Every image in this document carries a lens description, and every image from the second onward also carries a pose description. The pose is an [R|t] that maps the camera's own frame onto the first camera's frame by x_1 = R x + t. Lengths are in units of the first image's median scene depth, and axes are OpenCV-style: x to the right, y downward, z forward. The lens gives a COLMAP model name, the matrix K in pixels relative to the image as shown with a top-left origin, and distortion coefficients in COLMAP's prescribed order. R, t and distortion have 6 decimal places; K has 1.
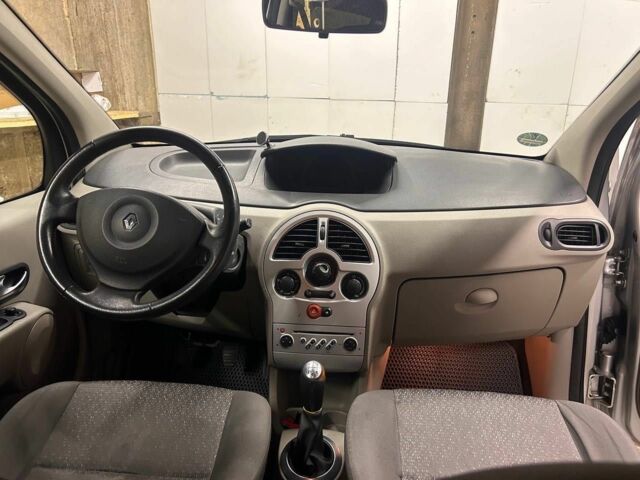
lens RADIAL K [[486.1, 0, 317.4], [0, 486.1, 238.2], [0, 0, 1]] dist [0.049565, -0.053380]
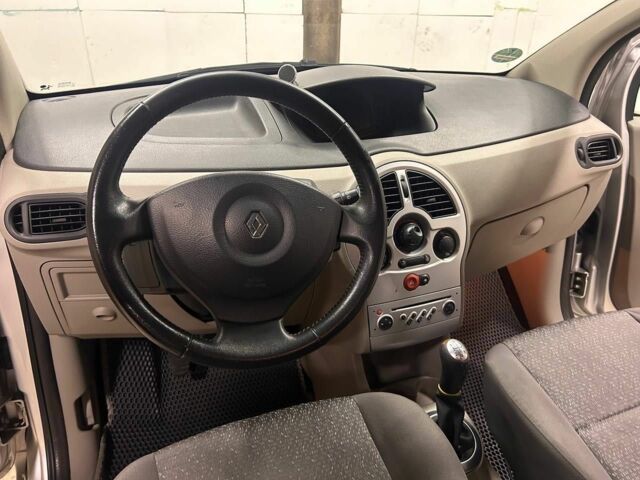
lens RADIAL K [[486.1, 0, 321.1], [0, 486.1, 240.3], [0, 0, 1]] dist [0.049565, -0.053380]
pose [[0.904028, -0.197350, 0.379190, -0.440212], [0.132433, 0.972710, 0.190516, -0.100467], [-0.406441, -0.122015, 0.905493, 0.282963]]
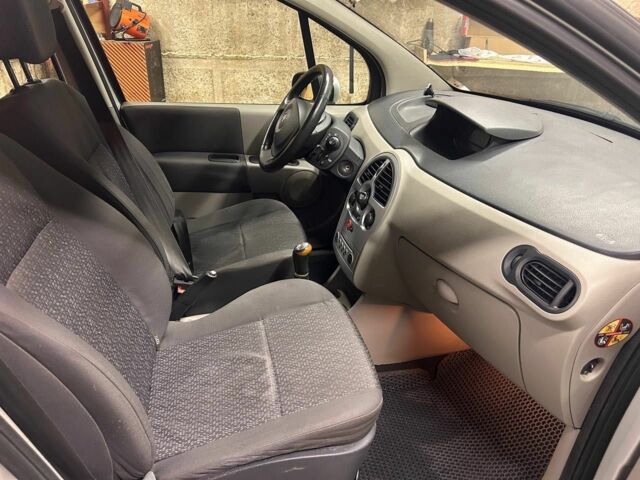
lens RADIAL K [[486.1, 0, 320.6], [0, 486.1, 240.5], [0, 0, 1]] dist [0.049565, -0.053380]
pose [[0.282248, 0.413796, -0.865510, 1.061765], [-0.298170, 0.895348, 0.330826, -0.206629], [0.911828, 0.164694, 0.376092, 0.423849]]
